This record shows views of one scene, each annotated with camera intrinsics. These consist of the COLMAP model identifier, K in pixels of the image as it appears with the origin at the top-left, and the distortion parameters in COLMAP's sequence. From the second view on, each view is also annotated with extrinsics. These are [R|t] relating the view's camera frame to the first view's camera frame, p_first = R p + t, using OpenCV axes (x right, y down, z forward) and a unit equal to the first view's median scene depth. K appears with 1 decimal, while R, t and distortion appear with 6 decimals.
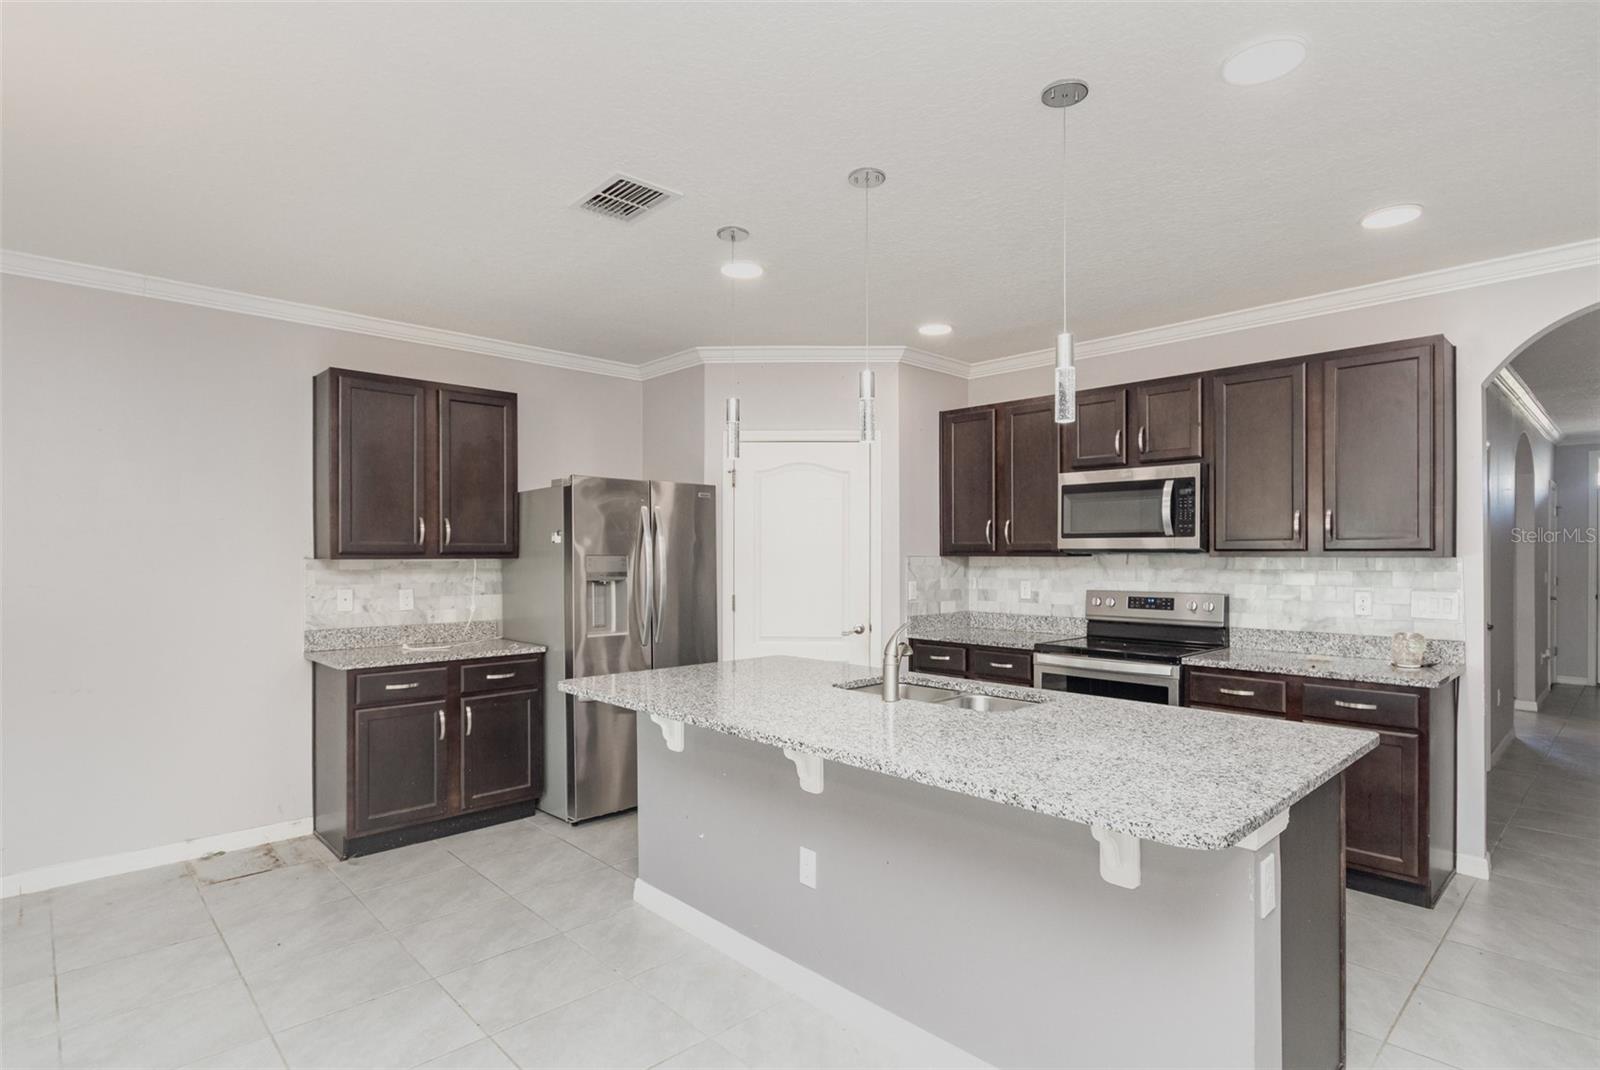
lens RADIAL K [[805.7, 0, 808.4], [0, 805.7, 552.7], [0, 0, 1]] dist [-0.015324, -0.000440]
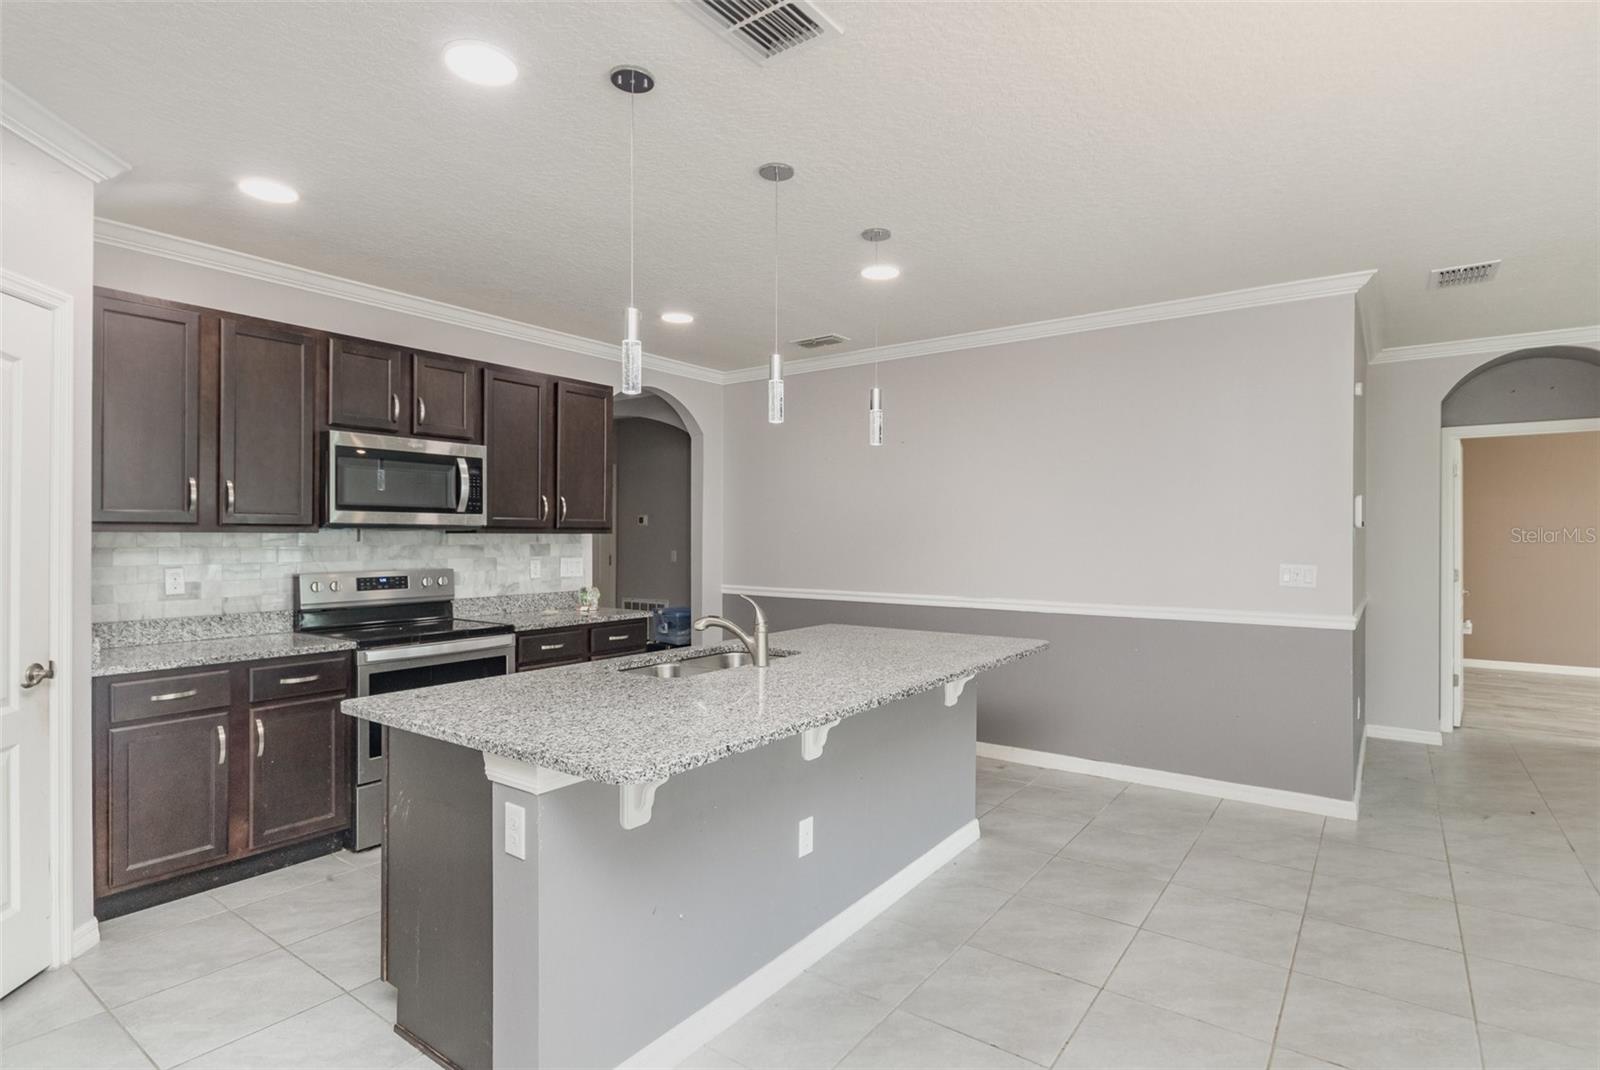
lens RADIAL K [[803.6, 0, 805.0], [0, 803.6, 530.2], [0, 0, 1]] dist [0.003680, -0.008628]
pose [[-0.182279, 0.006930, 0.983223, -0.599768], [-0.003221, 0.999966, -0.007645, 0.007172], [-0.983242, -0.004561, -0.182250, 0.712429]]
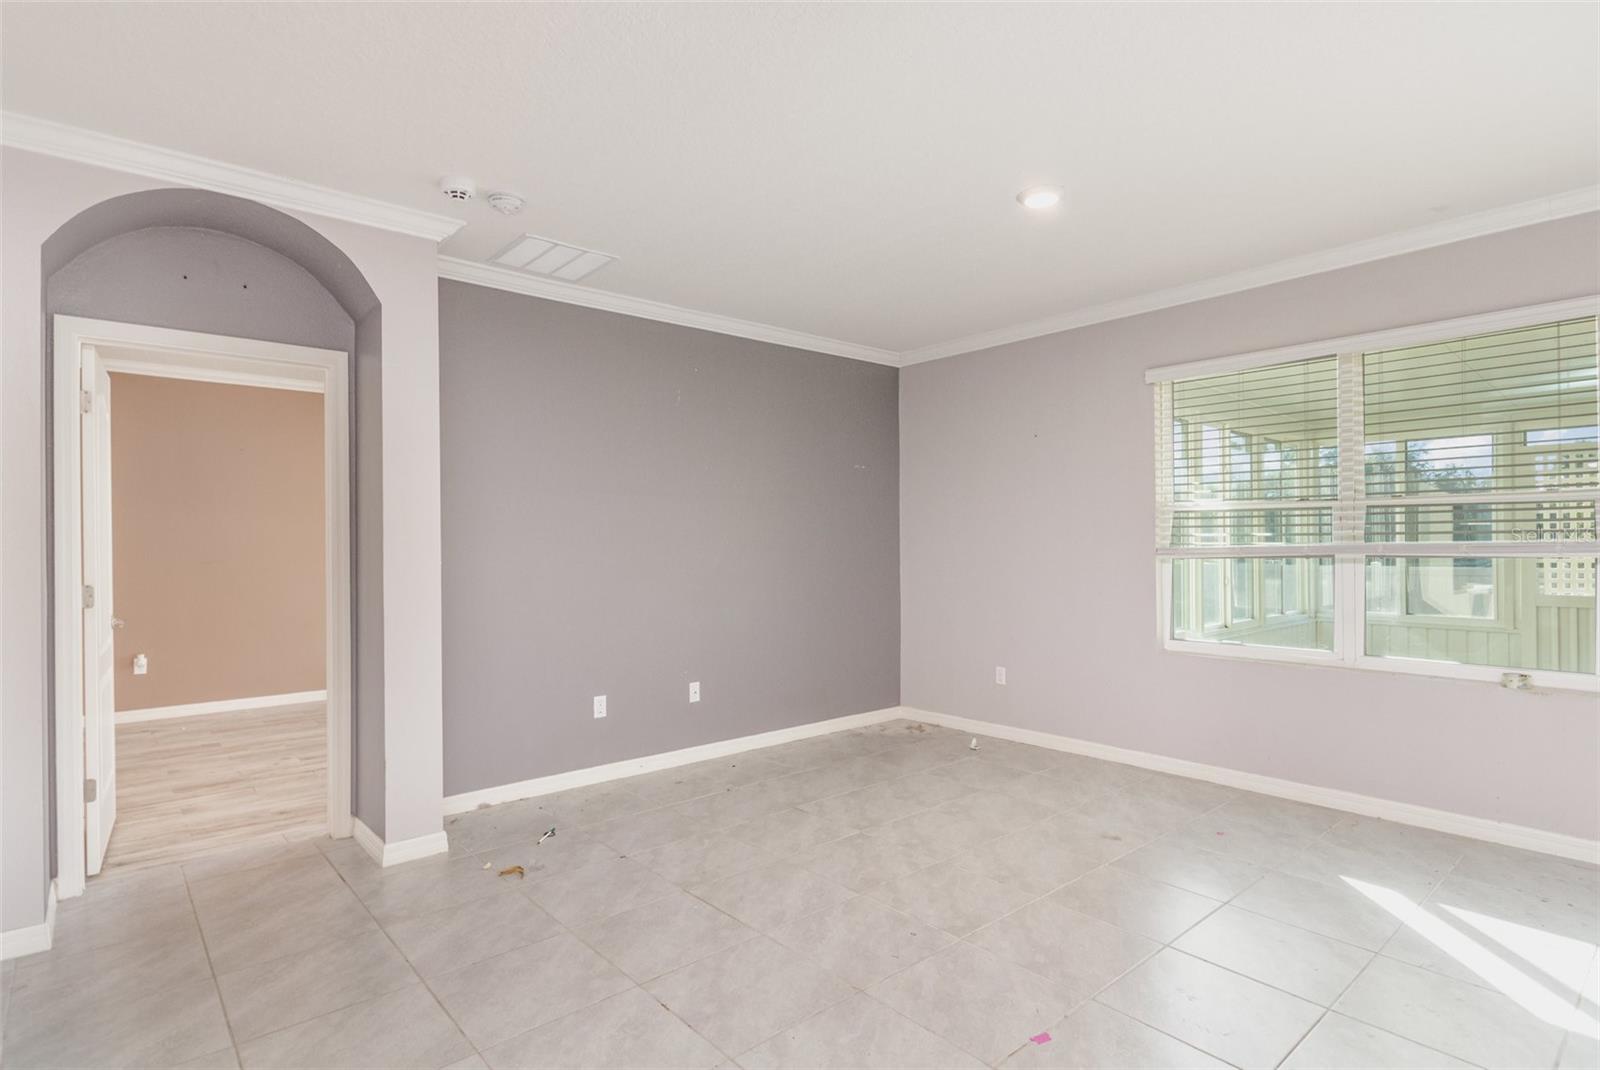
lens RADIAL K [[816.9, 0, 819.0], [0, 816.9, 544.0], [0, 0, 1]] dist [-0.000857, -0.000365]
pose [[-0.999576, 0.008755, 0.027769, -0.160111], [0.008807, 0.999960, 0.001747, 0.025554], [-0.027753, 0.001990, -0.999613, 0.116709]]
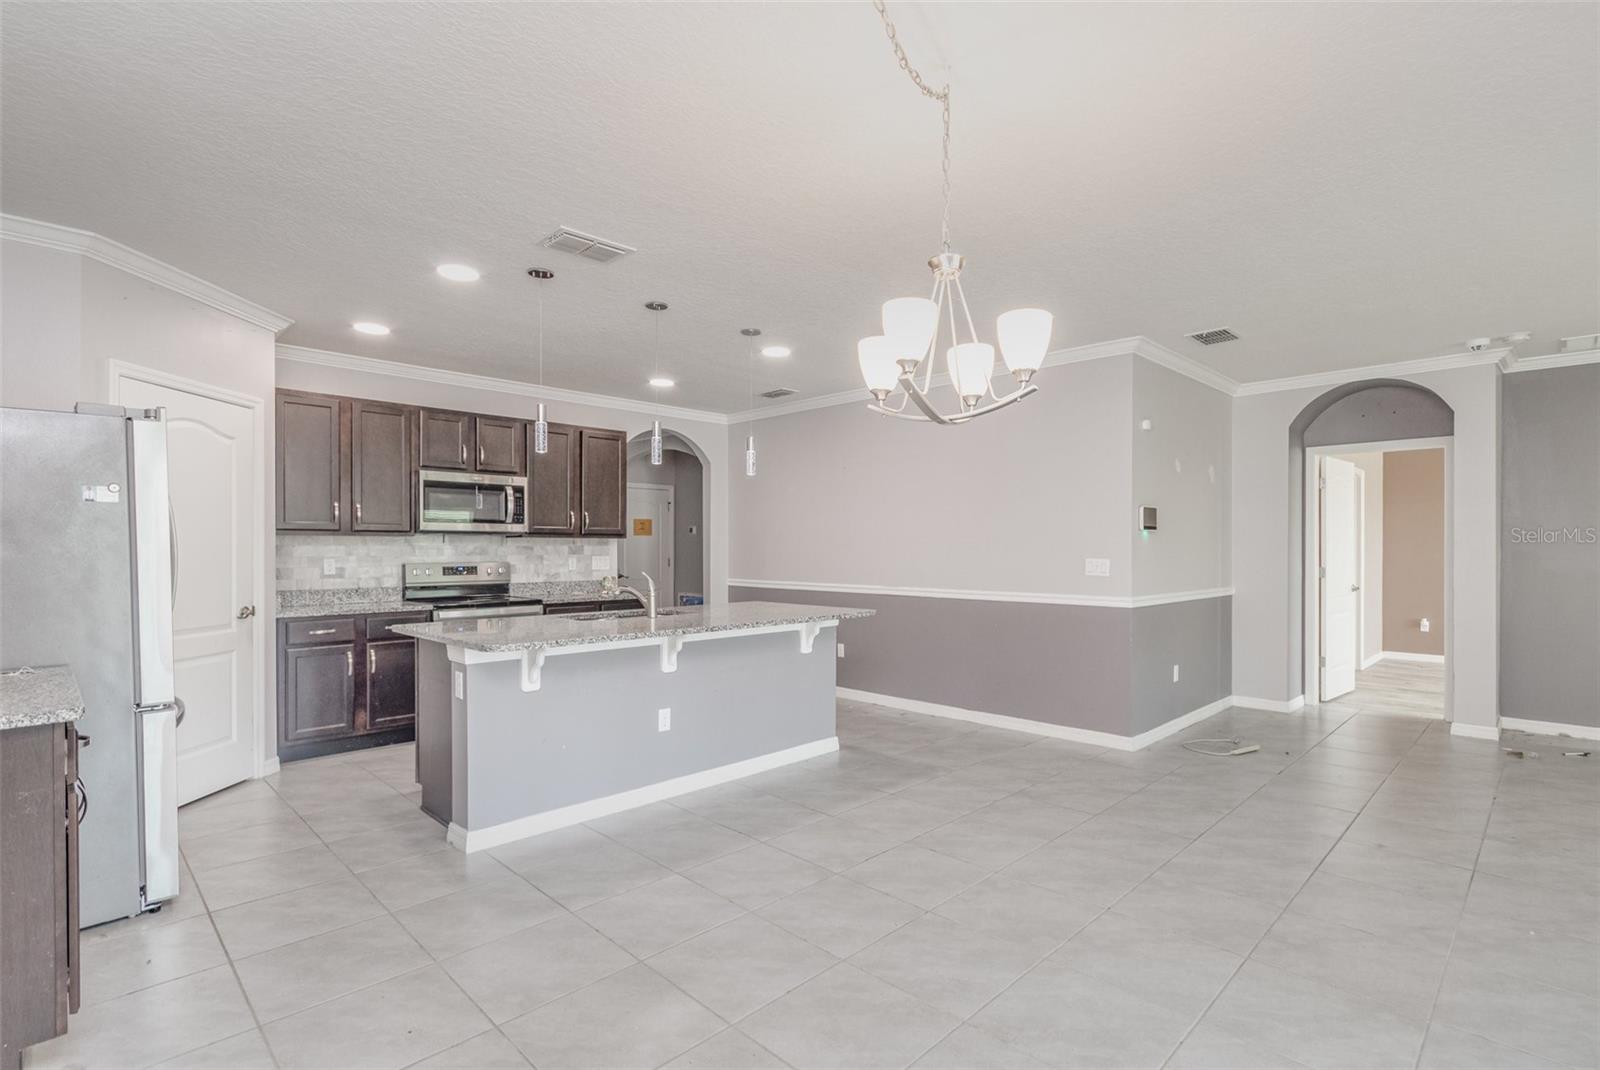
lens RADIAL K [[760.7, 0, 810.3], [0, 760.7, 547.0], [0, 0, 1]] dist [0.000682, -0.000124]
pose [[-0.031082, 0.001220, 0.999516, -0.941514], [-0.002120, 0.999997, -0.001286, 0.022996], [-0.999515, -0.002159, -0.031080, 0.449977]]
